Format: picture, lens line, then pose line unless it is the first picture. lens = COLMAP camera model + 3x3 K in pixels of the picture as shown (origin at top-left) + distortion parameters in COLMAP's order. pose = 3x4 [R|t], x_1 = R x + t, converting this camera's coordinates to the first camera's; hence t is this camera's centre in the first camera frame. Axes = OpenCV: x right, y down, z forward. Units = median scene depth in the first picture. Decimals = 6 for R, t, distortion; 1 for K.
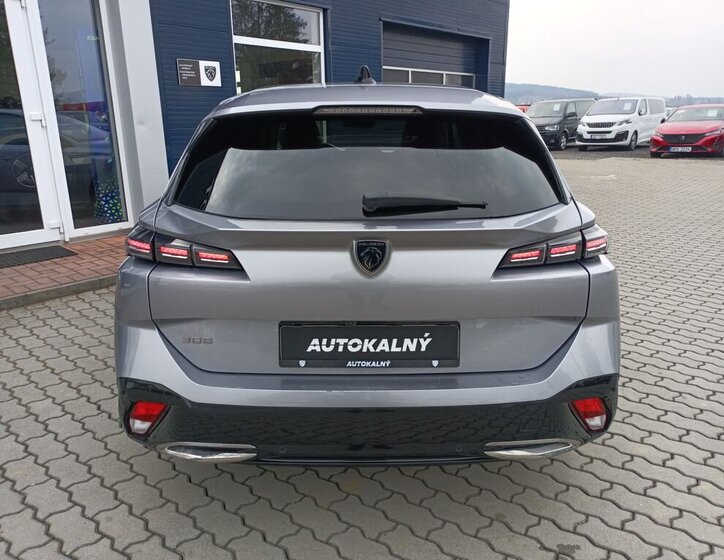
lens RADIAL K [[559.5, 0, 364.4], [0, 559.5, 281.8], [0, 0, 1]] dist [0.003194, -0.019781]
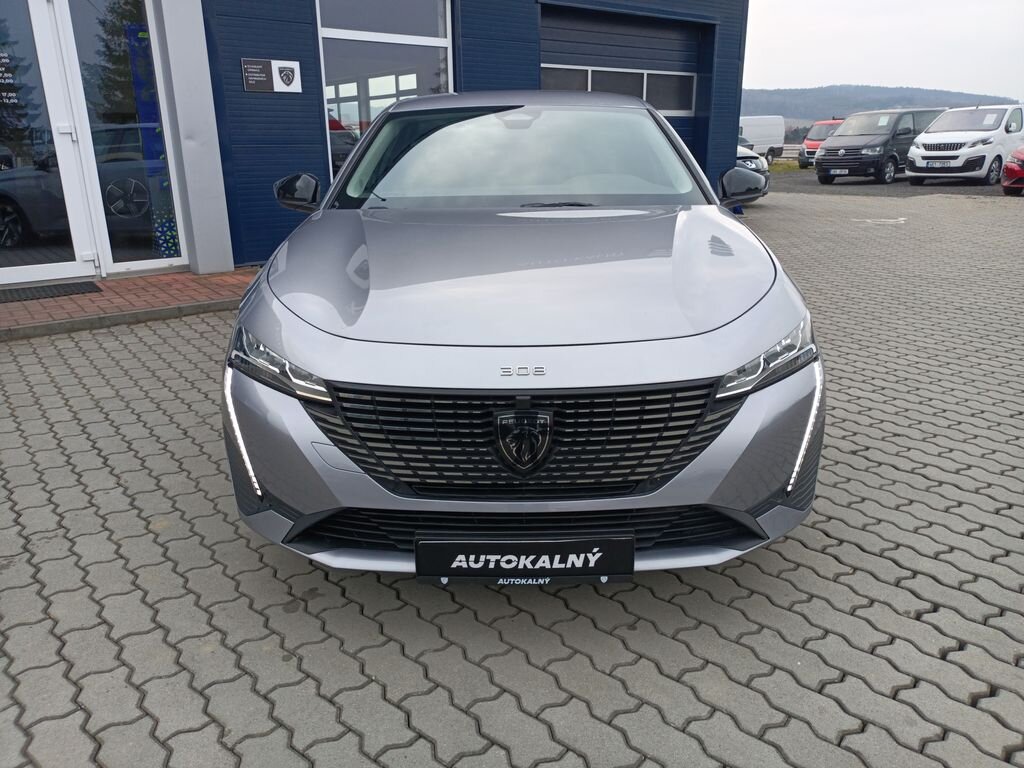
lens RADIAL K [[775.4, 0, 514.3], [0, 775.4, 375.2], [0, 0, 1]] dist [0.018252, -0.024725]
pose [[0.986186, 0.049878, -0.157951, 0.165781], [-0.048142, 0.998731, 0.014801, 0.017104], [0.158489, -0.006992, 0.987336, -0.038641]]
